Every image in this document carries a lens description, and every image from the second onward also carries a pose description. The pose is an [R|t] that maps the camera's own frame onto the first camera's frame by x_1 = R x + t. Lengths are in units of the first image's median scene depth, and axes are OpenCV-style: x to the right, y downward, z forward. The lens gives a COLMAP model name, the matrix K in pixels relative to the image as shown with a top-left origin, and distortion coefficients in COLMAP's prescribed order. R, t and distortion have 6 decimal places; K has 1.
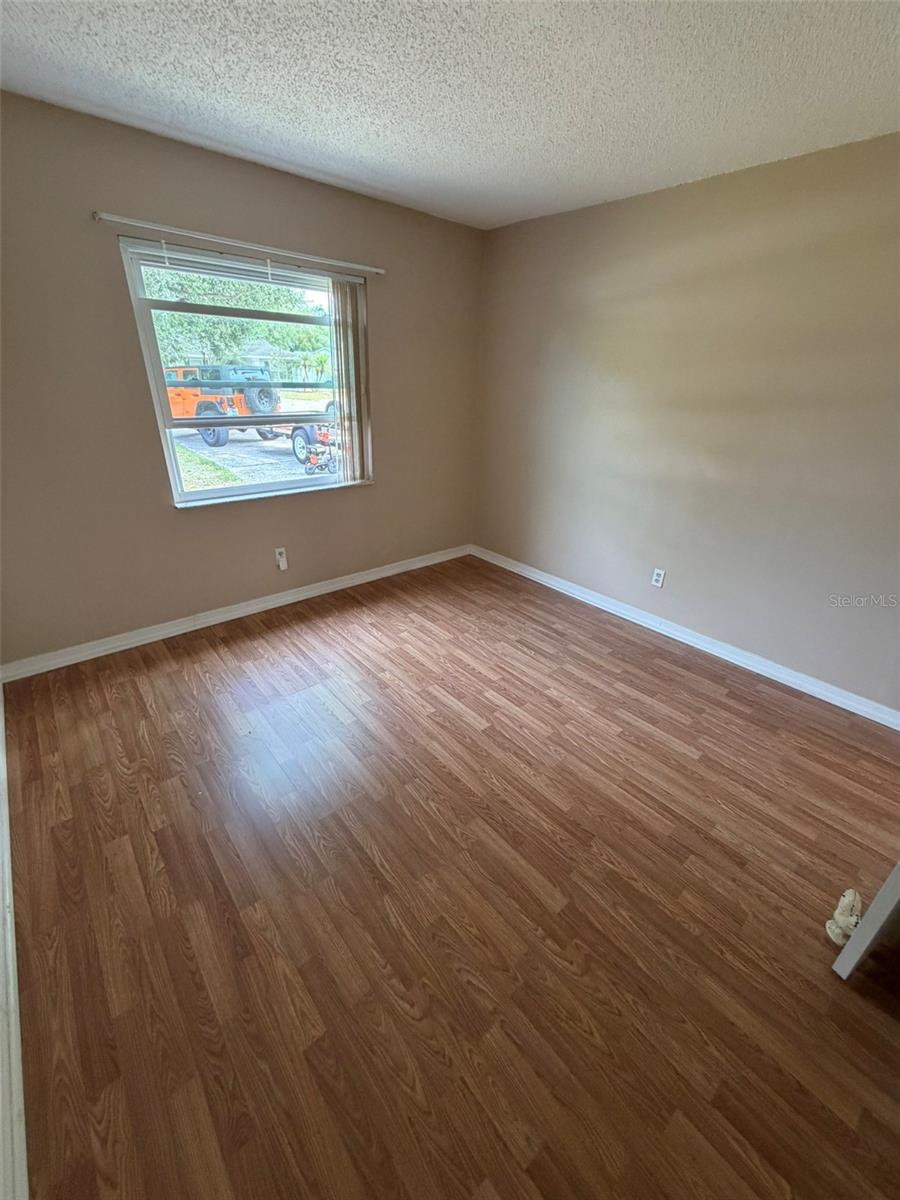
lens RADIAL K [[484.8, 0, 450.0], [0, 484.8, 600.0], [0, 0, 1]] dist [0.000404, 0.000065]
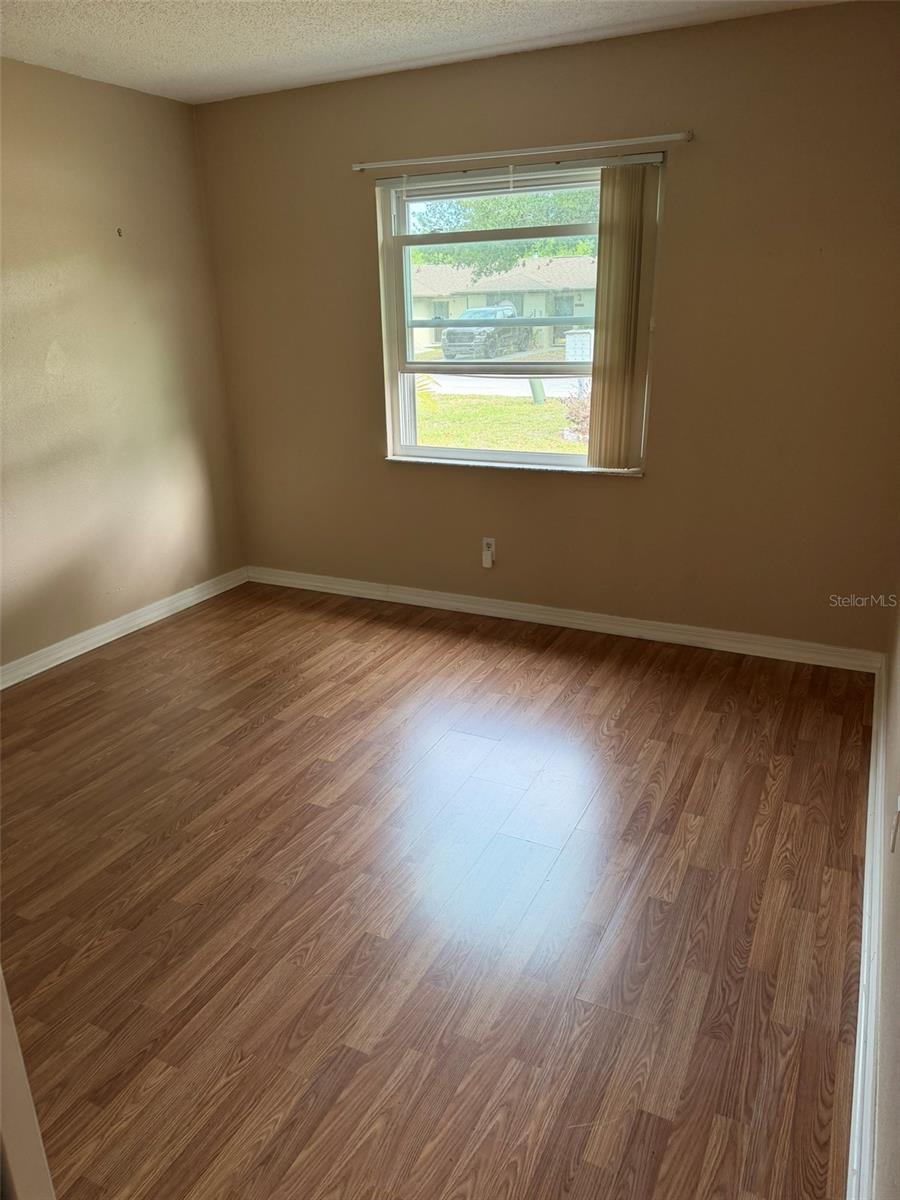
lens RADIAL K [[839.4, 0, 426.6], [0, 839.4, 604.1], [0, 0, 1]] dist [0.128970, -0.209117]
pose [[0.368359, 0.267809, -0.890275, 0.963479], [-0.365048, 0.922365, 0.126421, -0.172968], [0.855016, 0.278425, 0.437525, 0.470119]]
